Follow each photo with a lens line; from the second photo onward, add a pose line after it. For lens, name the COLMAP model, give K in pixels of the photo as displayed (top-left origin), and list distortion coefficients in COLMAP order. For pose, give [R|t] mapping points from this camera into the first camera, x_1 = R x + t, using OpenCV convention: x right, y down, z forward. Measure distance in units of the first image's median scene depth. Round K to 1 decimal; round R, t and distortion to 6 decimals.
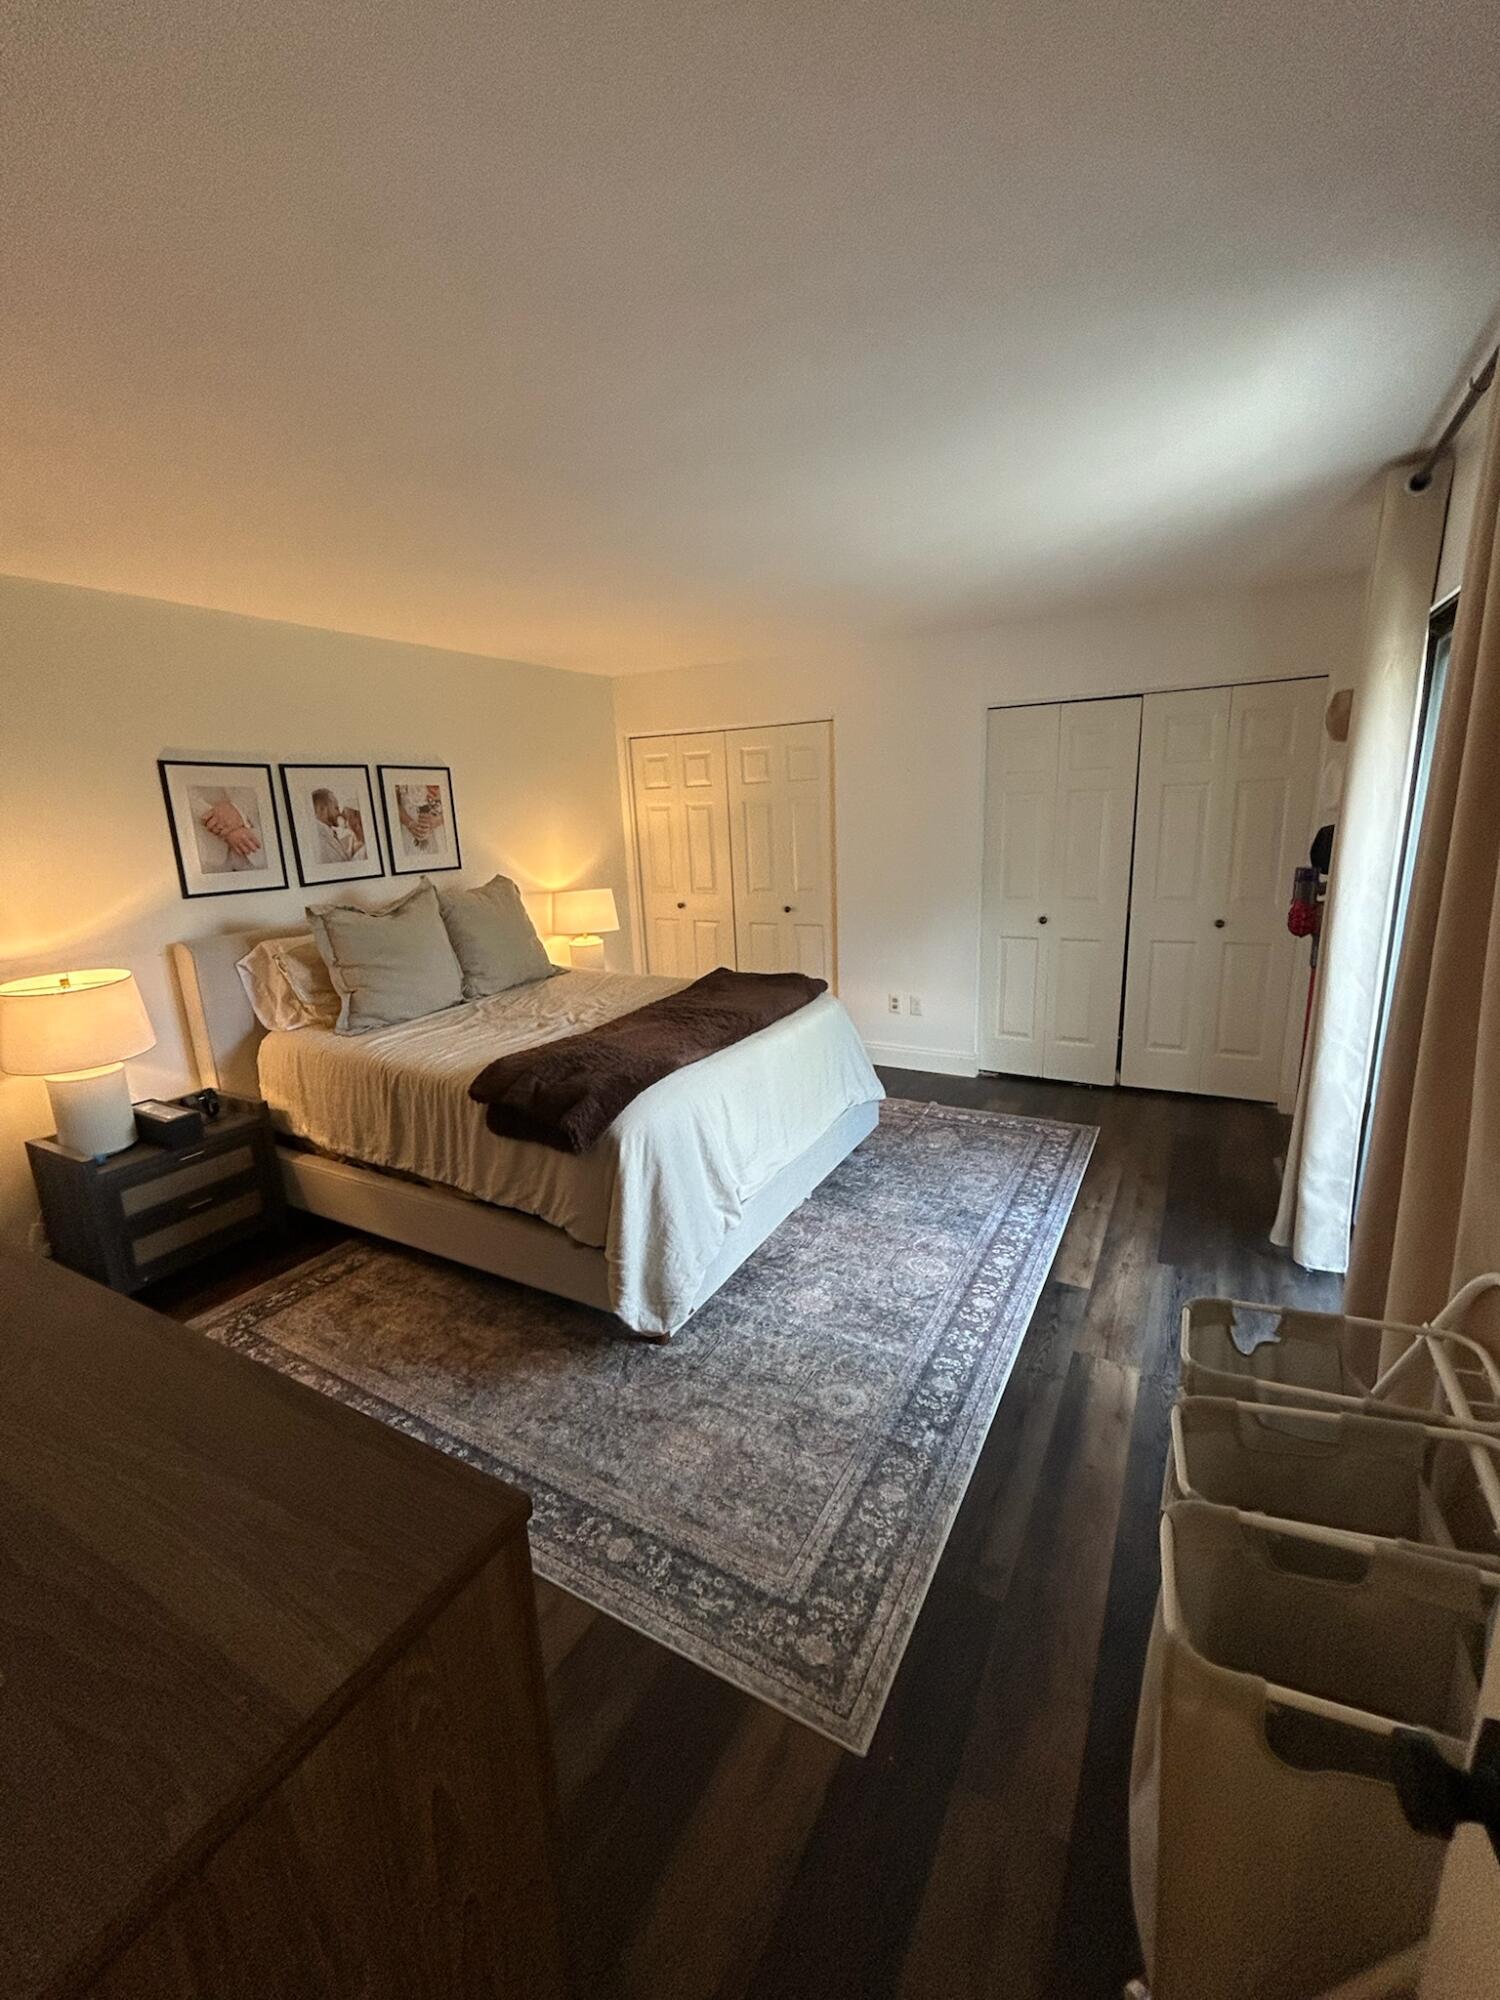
lens RADIAL K [[810.3, 0, 761.9], [0, 810.3, 996.7], [0, 0, 1]] dist [-0.001198, -0.000007]
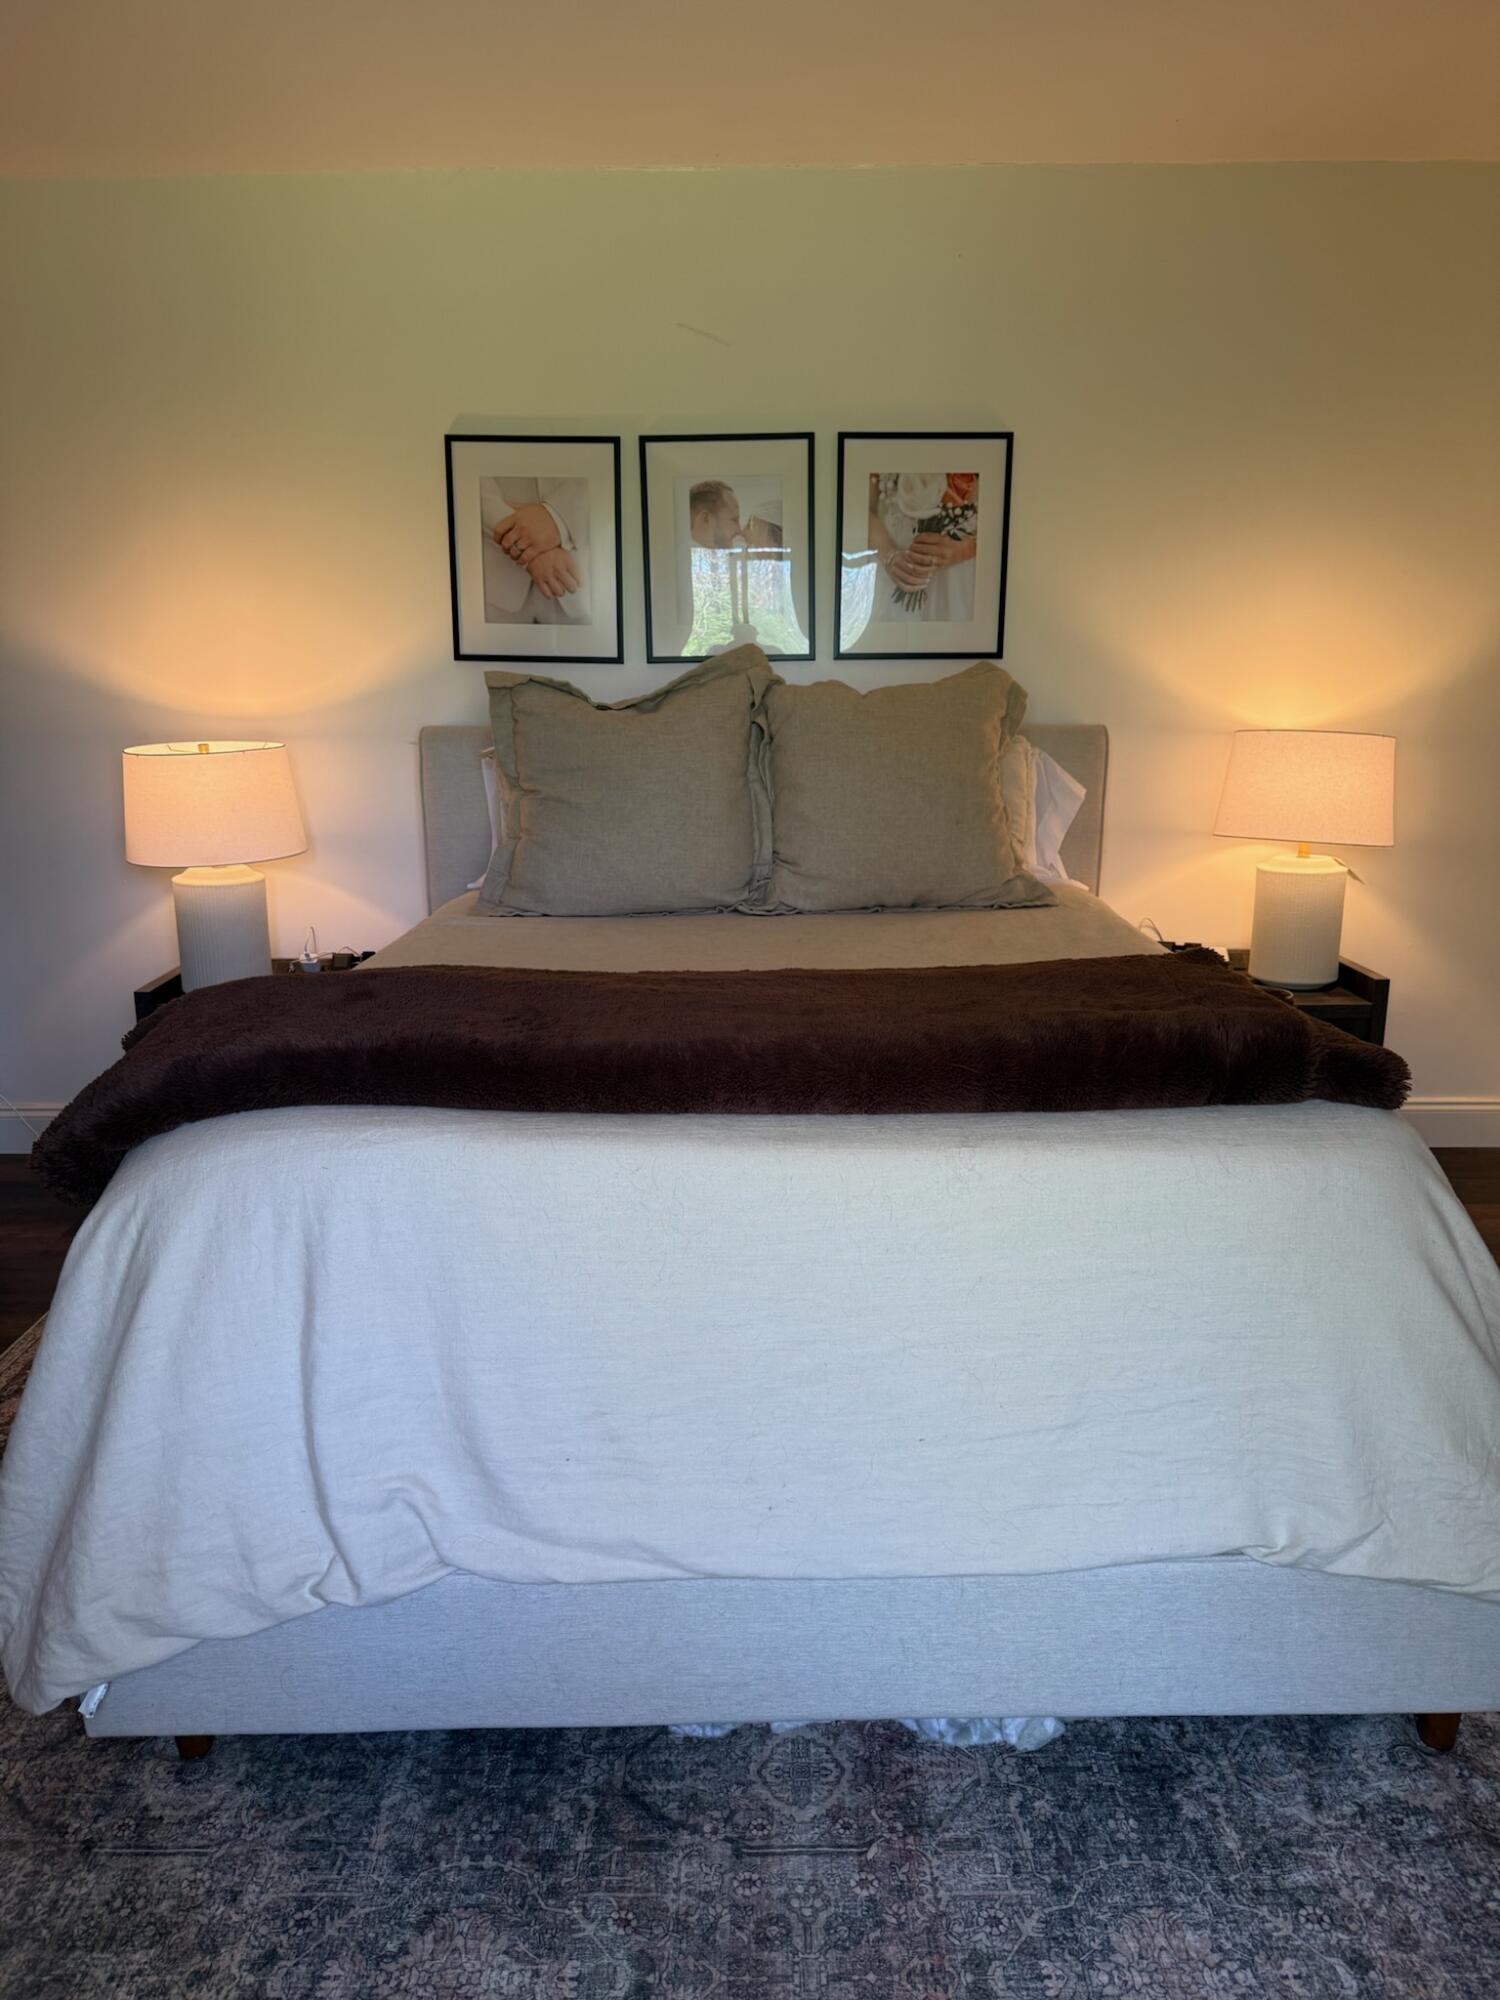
lens RADIAL K [[1429.1, 0, 750.0], [0, 1429.1, 1007.3], [0, 0, 1]] dist [0.050662, -0.074518]
pose [[0.480748, 0.225847, -0.847275, 0.388139], [-0.216441, 0.966926, 0.134932, -0.057102], [0.849726, 0.118517, 0.513730, 0.619729]]
